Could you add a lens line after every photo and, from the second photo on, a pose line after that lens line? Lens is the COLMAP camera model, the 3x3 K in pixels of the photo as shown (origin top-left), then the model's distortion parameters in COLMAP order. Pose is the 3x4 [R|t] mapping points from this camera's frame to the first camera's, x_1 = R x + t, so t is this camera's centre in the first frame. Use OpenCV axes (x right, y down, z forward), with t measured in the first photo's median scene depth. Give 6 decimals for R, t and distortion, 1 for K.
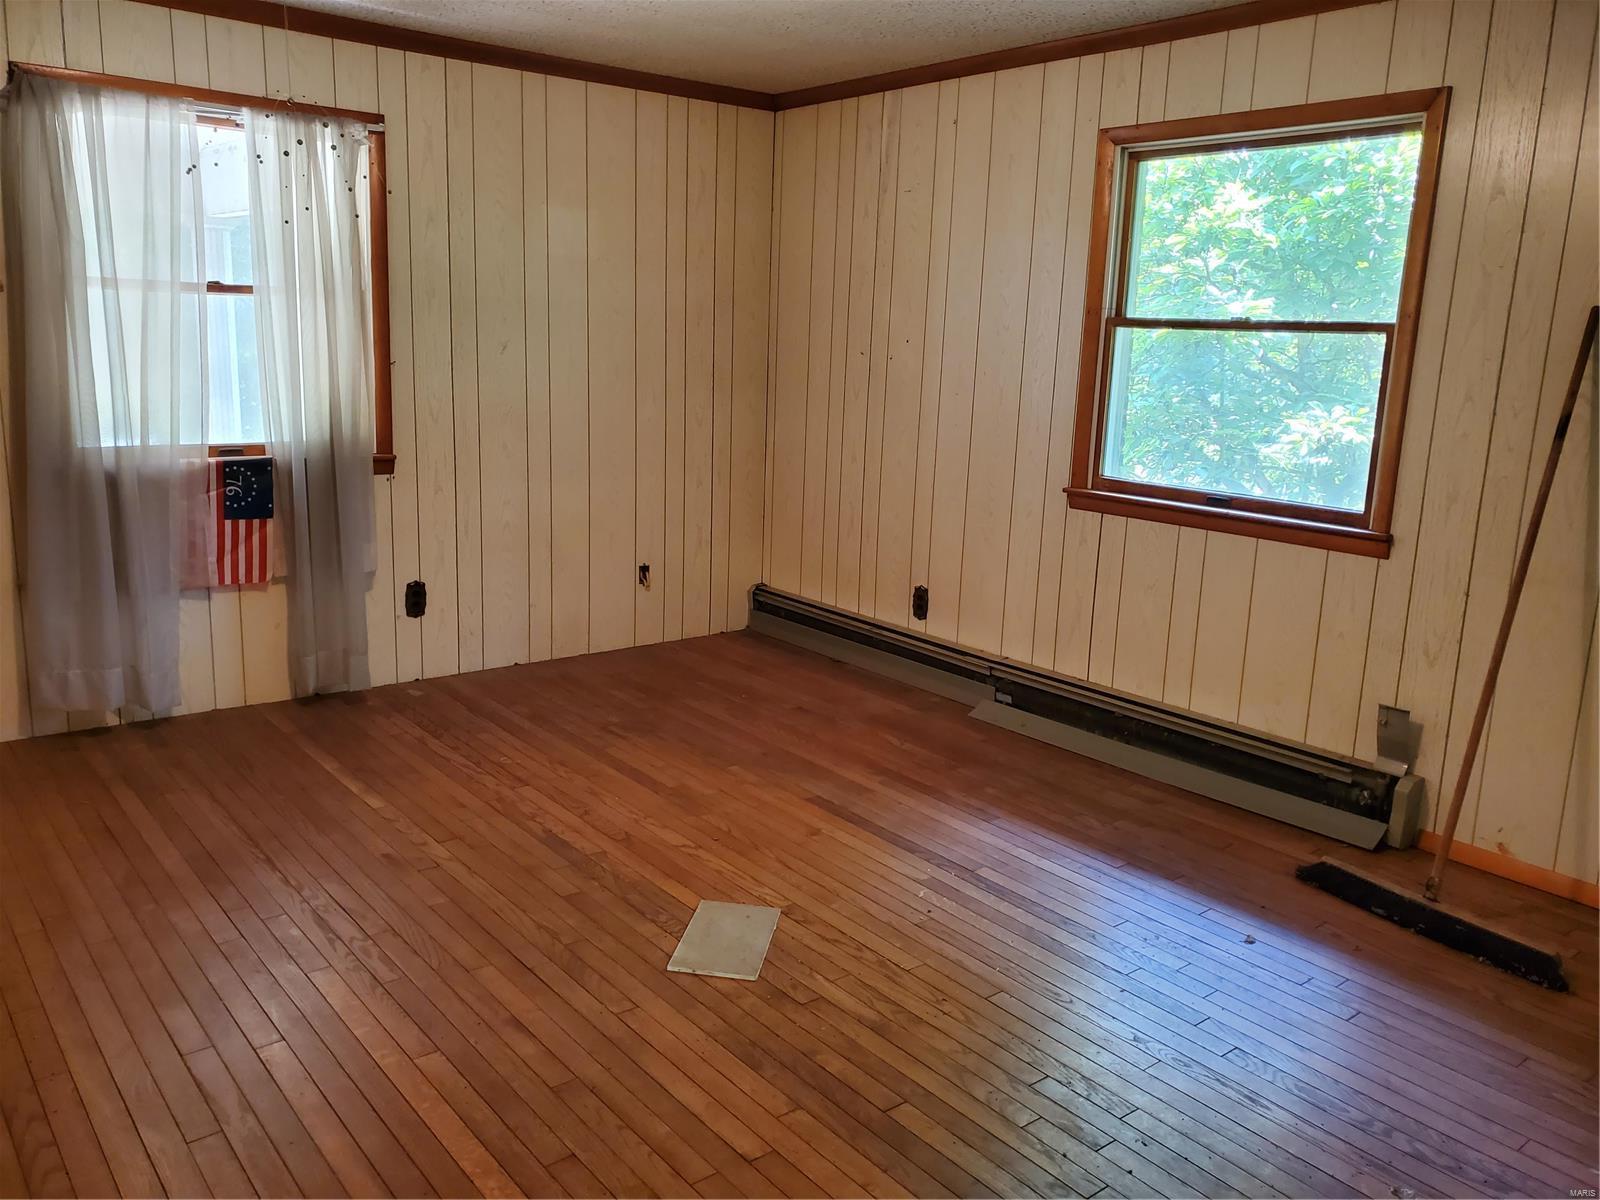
lens RADIAL K [[1239.2, 0, 802.3], [0, 1239.2, 594.5], [0, 0, 1]] dist [0.005746, -0.004479]
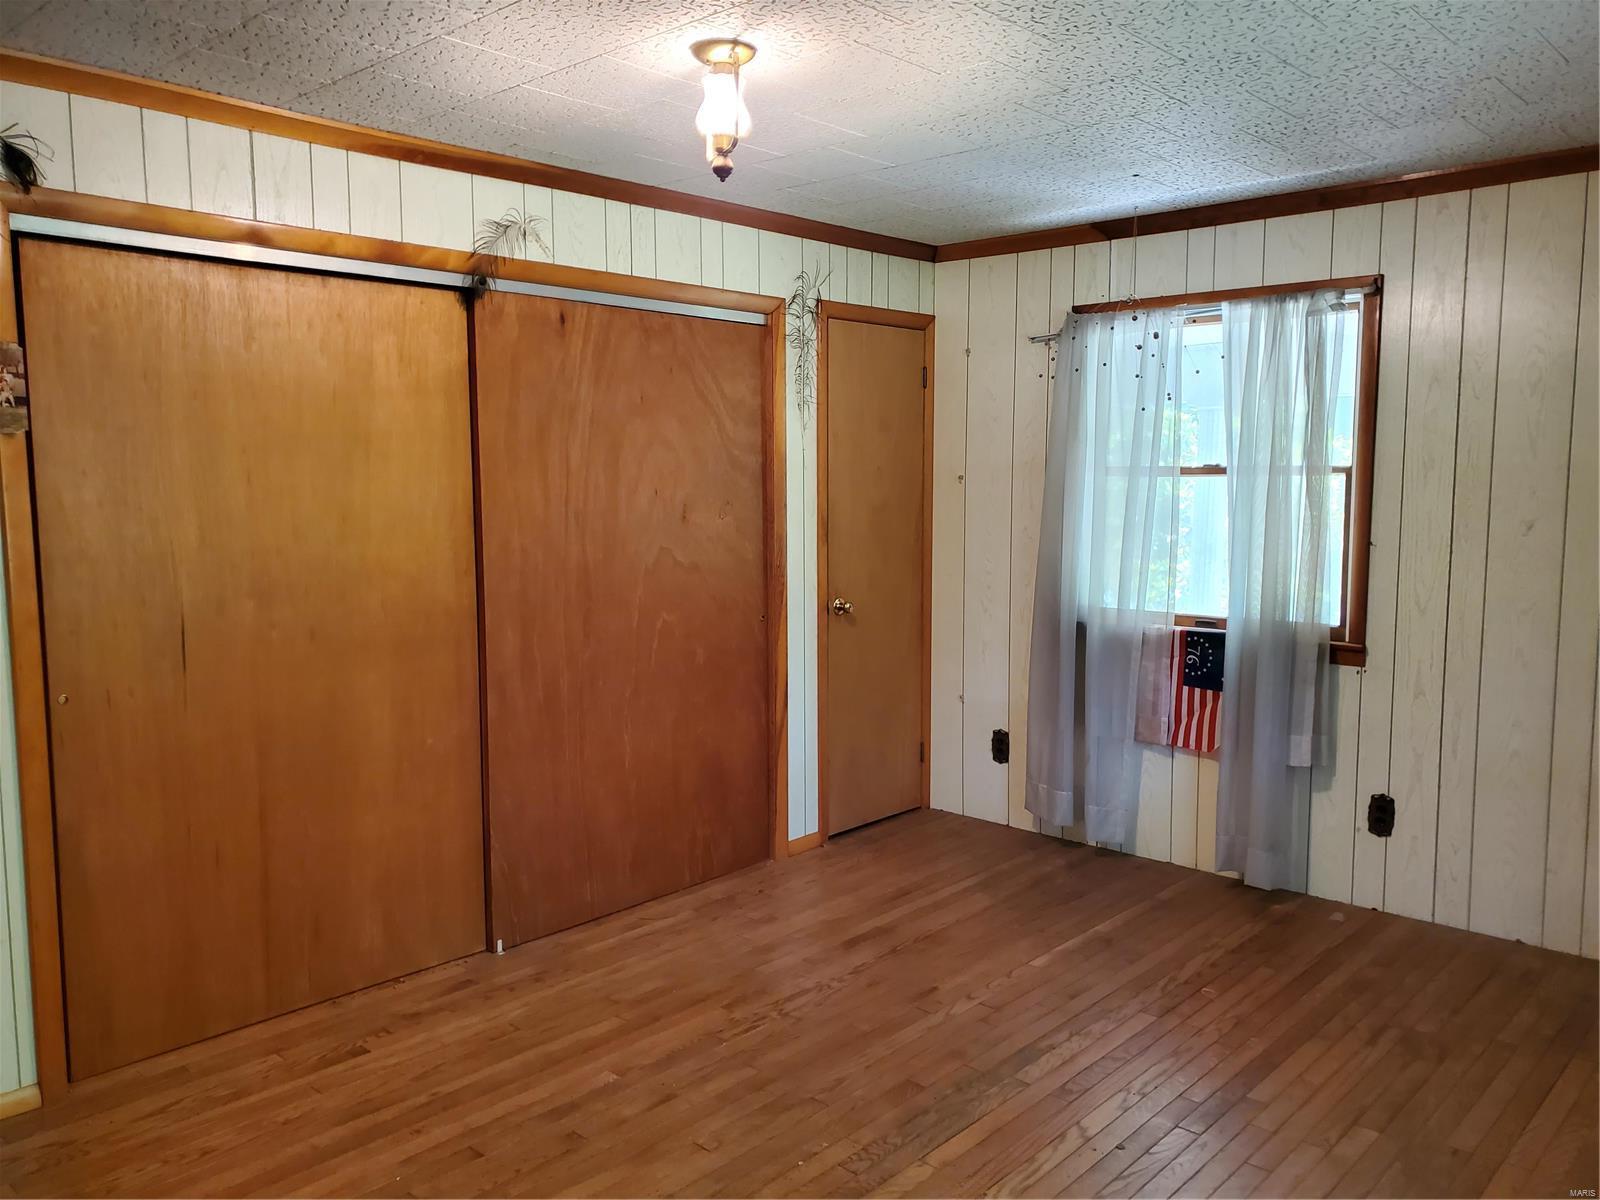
lens RADIAL K [[1240.2, 0, 786.8], [0, 1240.2, 604.2], [0, 0, 1]] dist [0.001478, 0.013001]
pose [[0.132817, 0.065704, -0.988960, 0.530819], [-0.199346, 0.979181, 0.038282, -0.101111], [0.970887, 0.192061, 0.143150, 0.507535]]
